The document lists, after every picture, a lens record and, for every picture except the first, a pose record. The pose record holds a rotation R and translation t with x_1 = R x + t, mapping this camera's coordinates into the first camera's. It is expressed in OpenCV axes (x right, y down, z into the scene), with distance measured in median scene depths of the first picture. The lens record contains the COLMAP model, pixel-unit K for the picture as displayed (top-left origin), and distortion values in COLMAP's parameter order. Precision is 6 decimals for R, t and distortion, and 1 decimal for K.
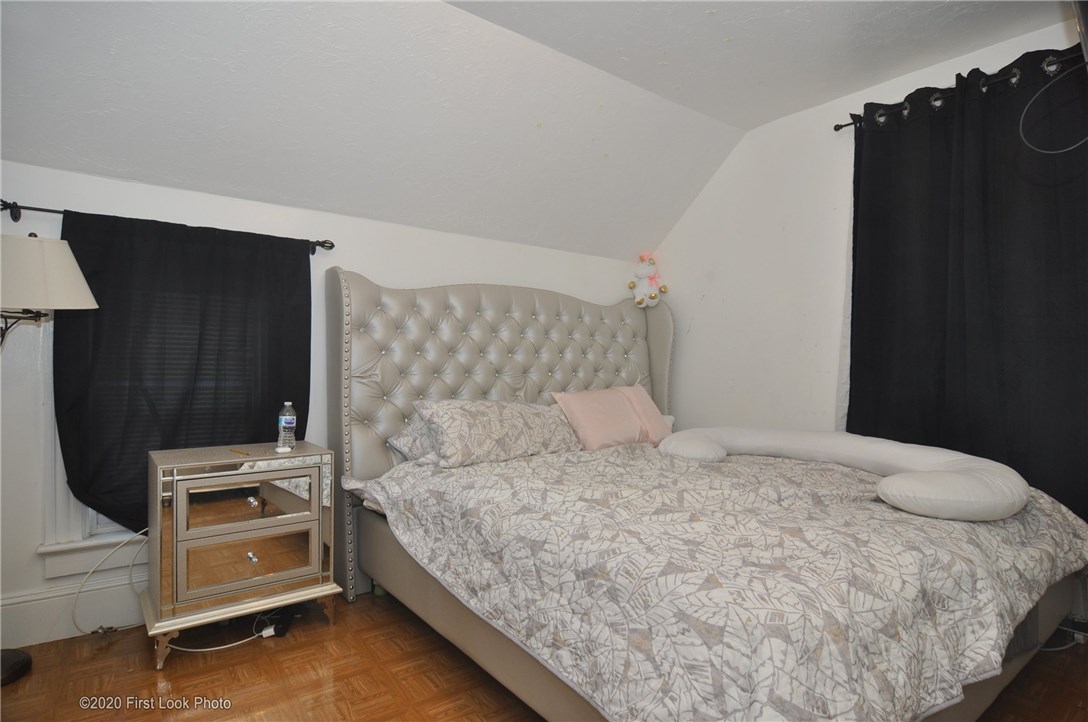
lens RADIAL K [[586.9, 0, 545.5], [0, 586.9, 362.0], [0, 0, 1]] dist [-0.008010, -0.007725]
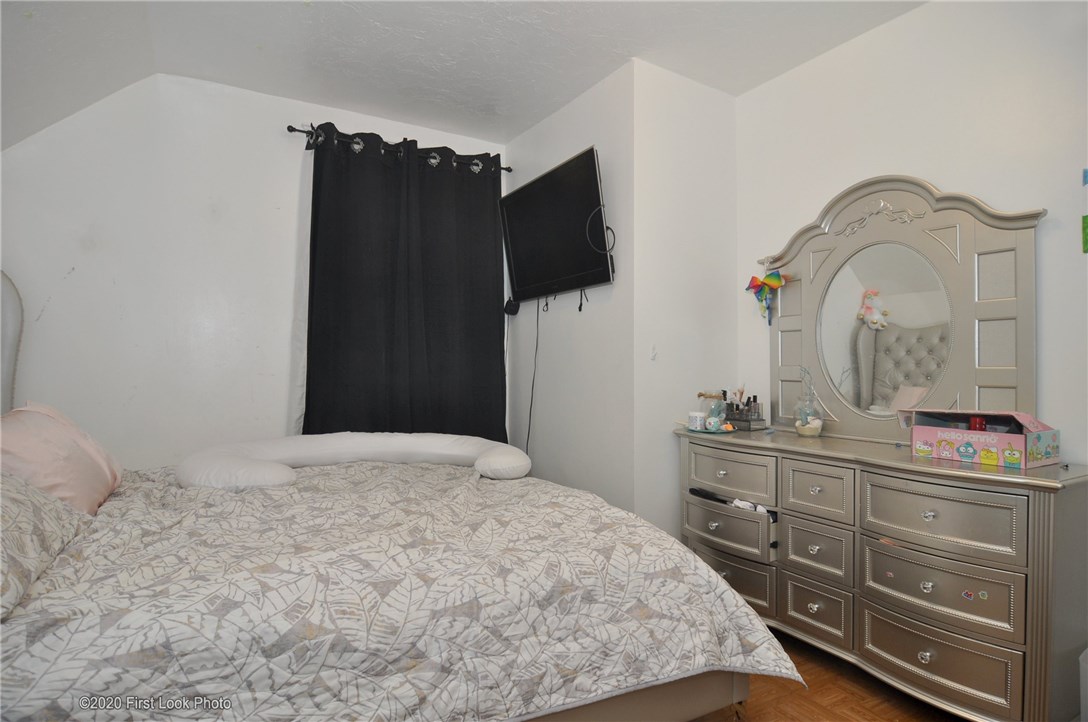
lens RADIAL K [[586.9, 0, 545.3], [0, 586.9, 363.4], [0, 0, 1]] dist [-0.008010, -0.007725]
pose [[0.132603, -0.008198, 0.991135, -0.904926], [-0.011546, 0.999885, 0.009816, -0.035364], [-0.991102, -0.012746, 0.132494, 0.904767]]
